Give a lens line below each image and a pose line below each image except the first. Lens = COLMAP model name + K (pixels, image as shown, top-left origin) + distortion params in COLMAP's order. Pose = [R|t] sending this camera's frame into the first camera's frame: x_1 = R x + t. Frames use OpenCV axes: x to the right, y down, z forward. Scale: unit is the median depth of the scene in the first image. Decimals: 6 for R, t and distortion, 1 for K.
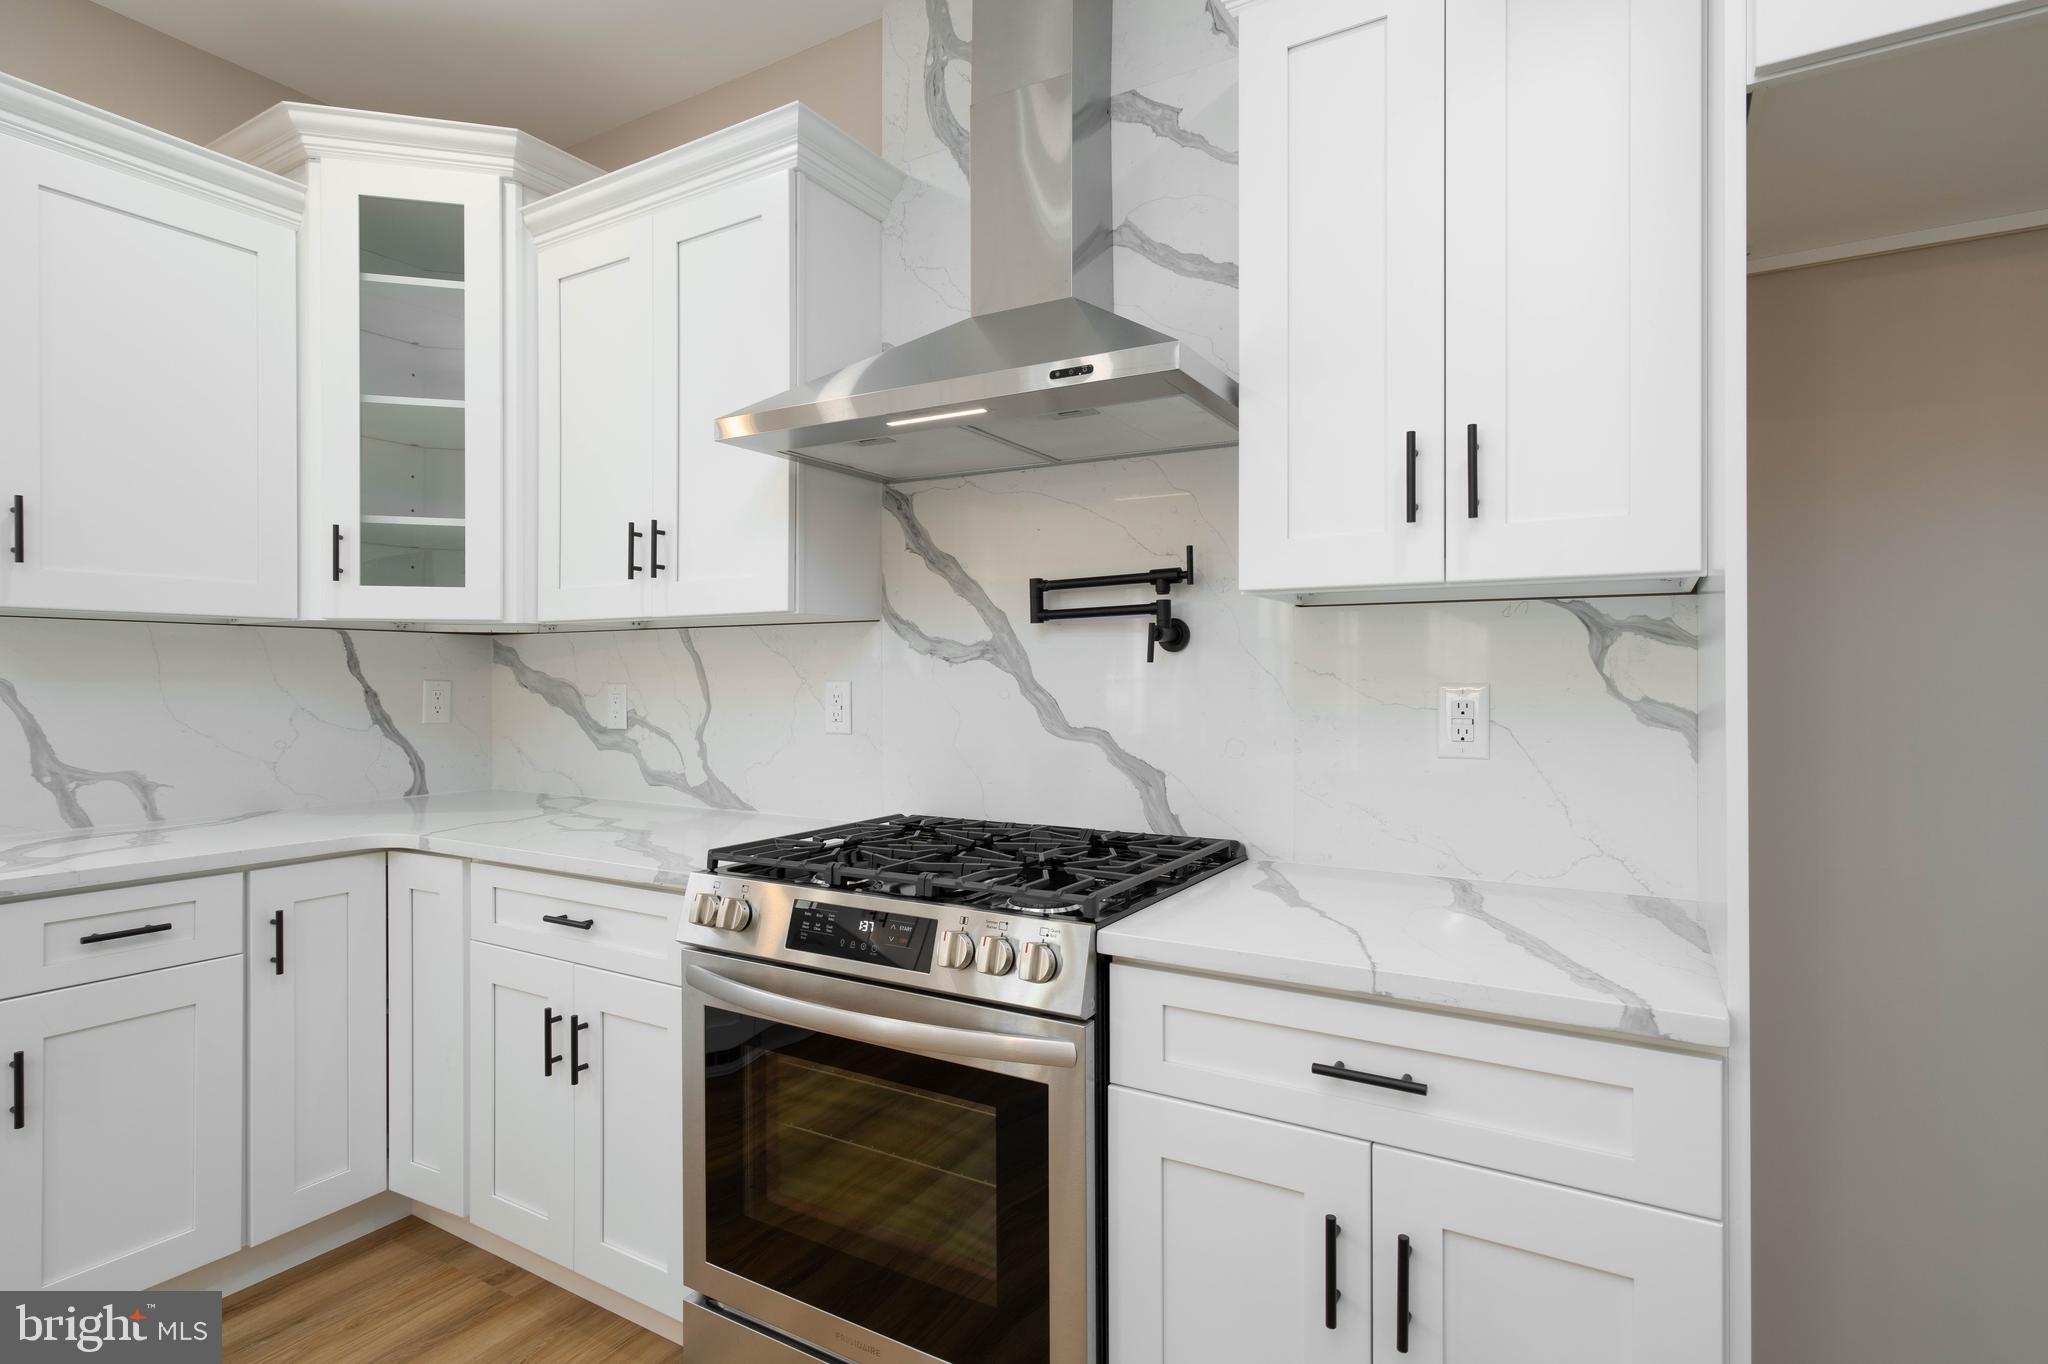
lens RADIAL K [[1017.9, 0, 1024.0], [0, 1017.9, 682.0], [0, 0, 1]] dist [-0.002451, -0.000040]
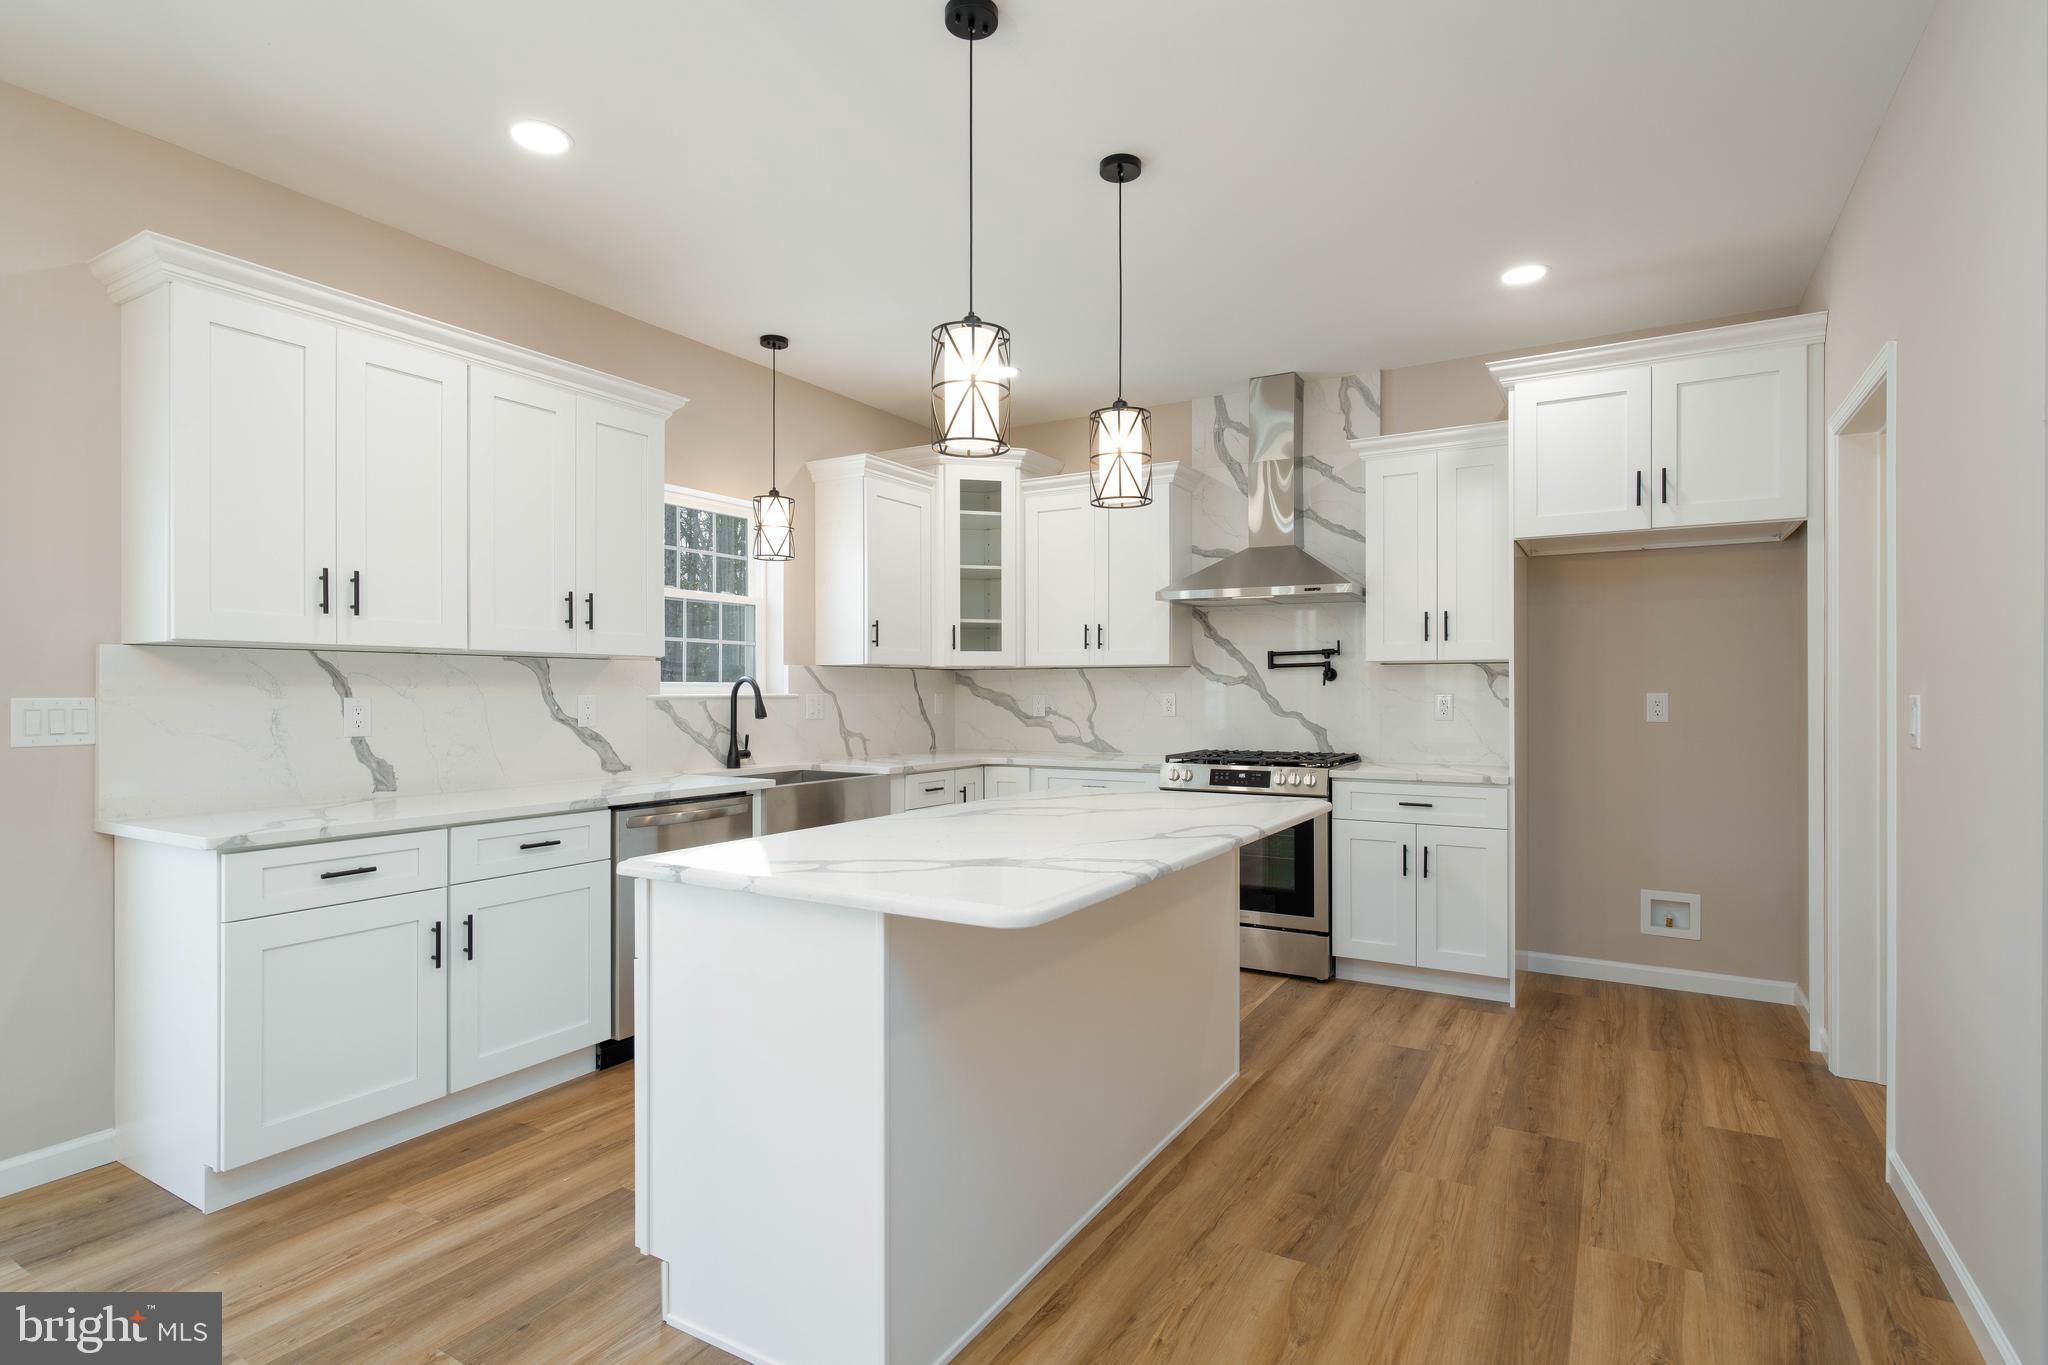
lens RADIAL K [[1016.9, 0, 1022.9], [0, 1016.9, 693.9], [0, 0, 1]] dist [-0.000535, 0.000043]
pose [[0.999998, -0.000189, 0.002105, -0.592443], [0.000195, 0.999996, -0.002669, 0.007912], [-0.002105, 0.002670, 0.999994, -1.452118]]
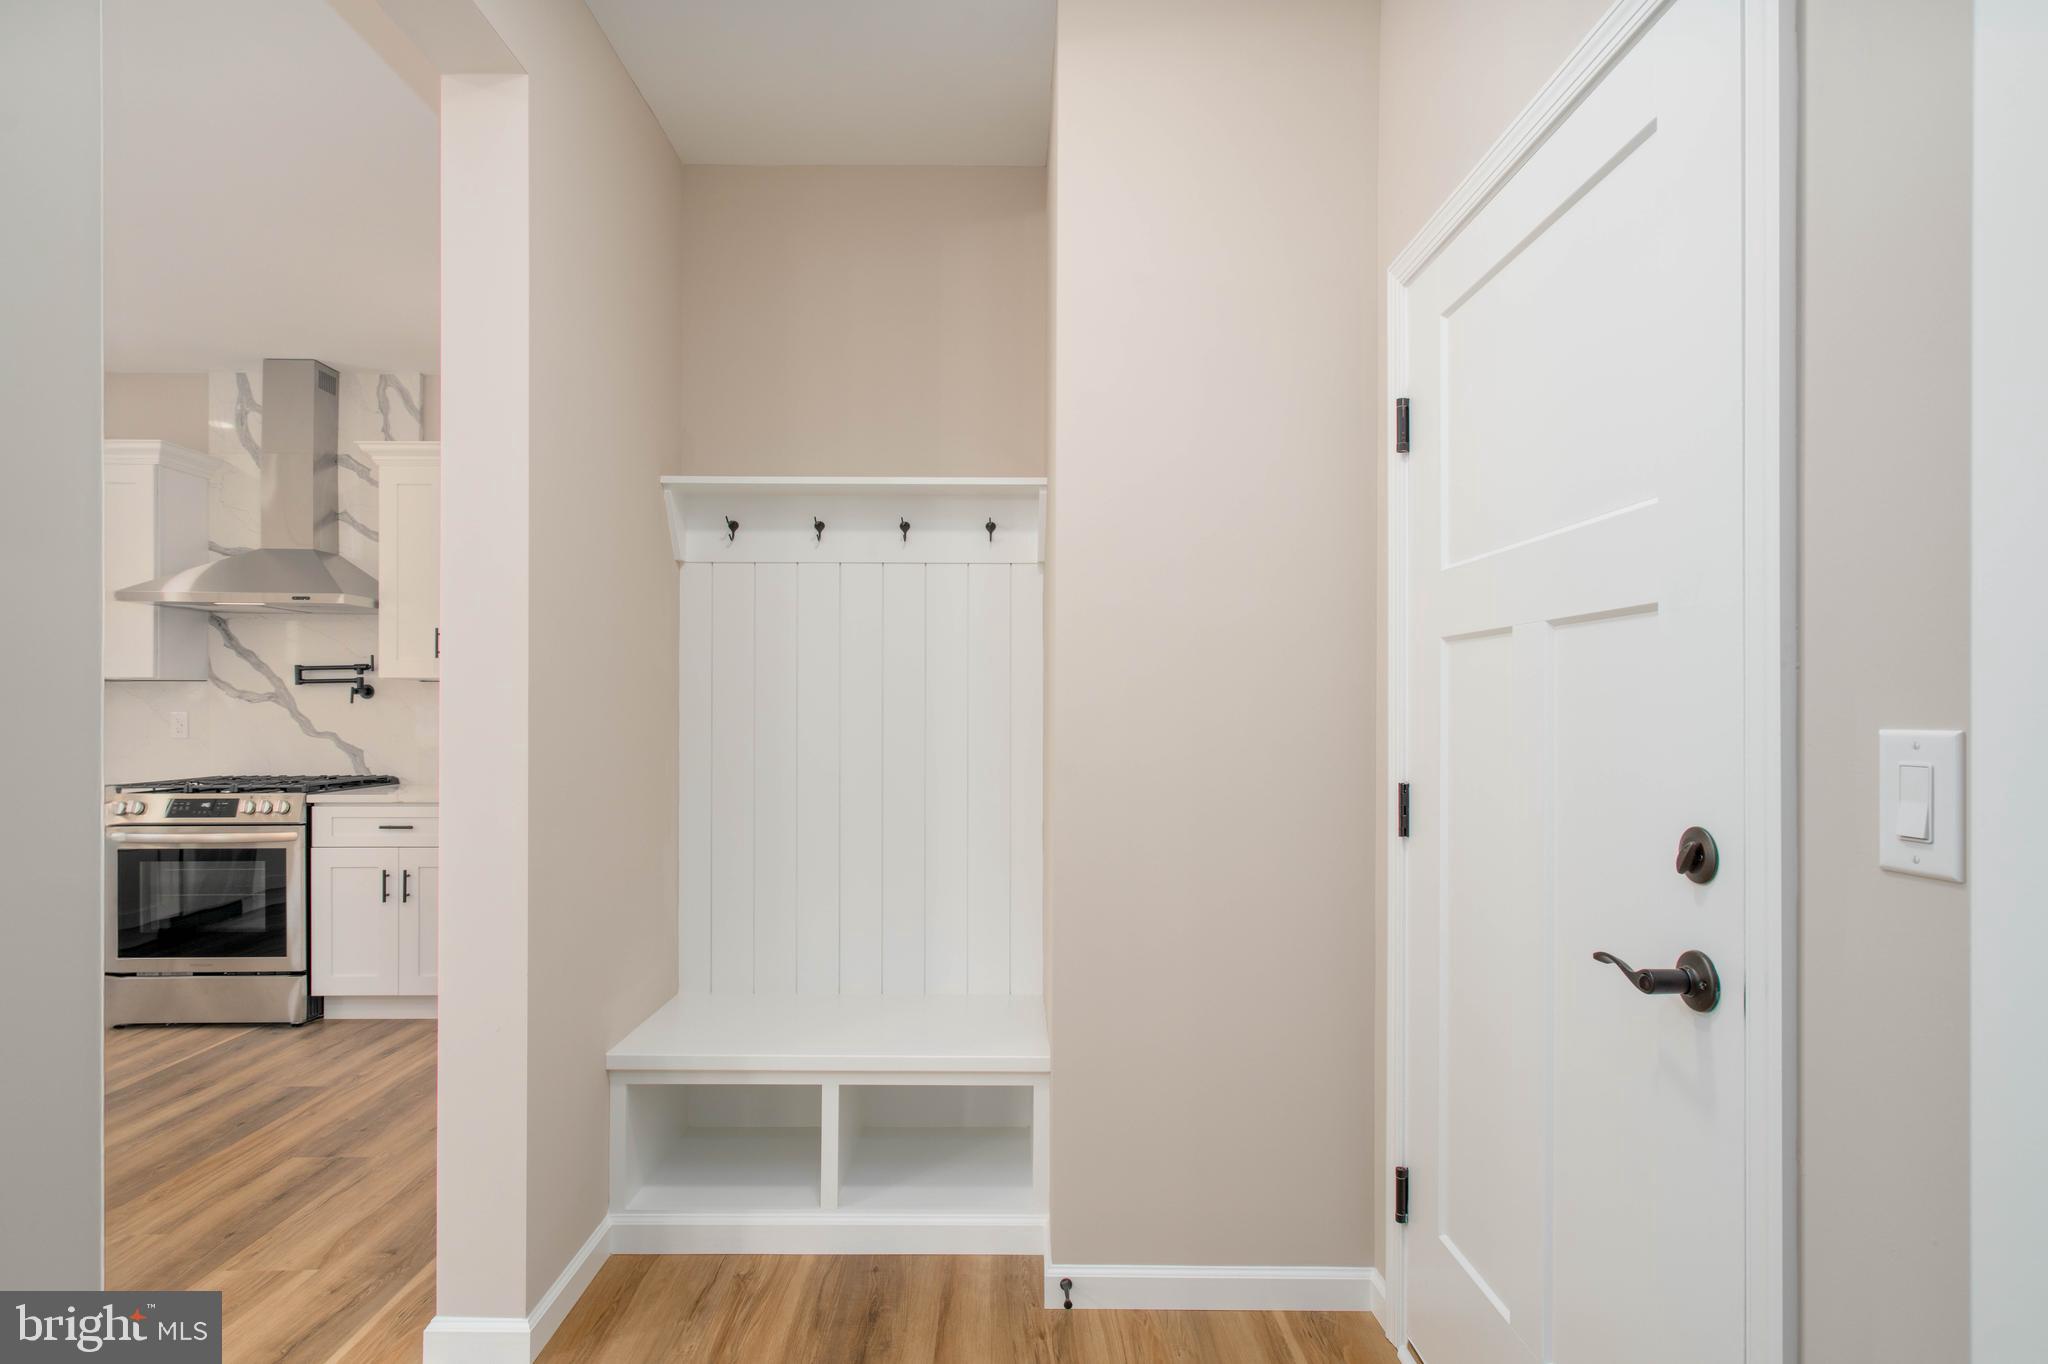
lens RADIAL K [[1036.2, 0, 1022.9], [0, 1036.2, 710.5], [0, 0, 1]] dist [0.002776, 0.000395]
pose [[0.854898, 0.000593, 0.518796, 0.189390], [0.001586, 0.999992, -0.003757, 0.008629], [-0.518794, 0.004035, 0.854890, -1.753096]]
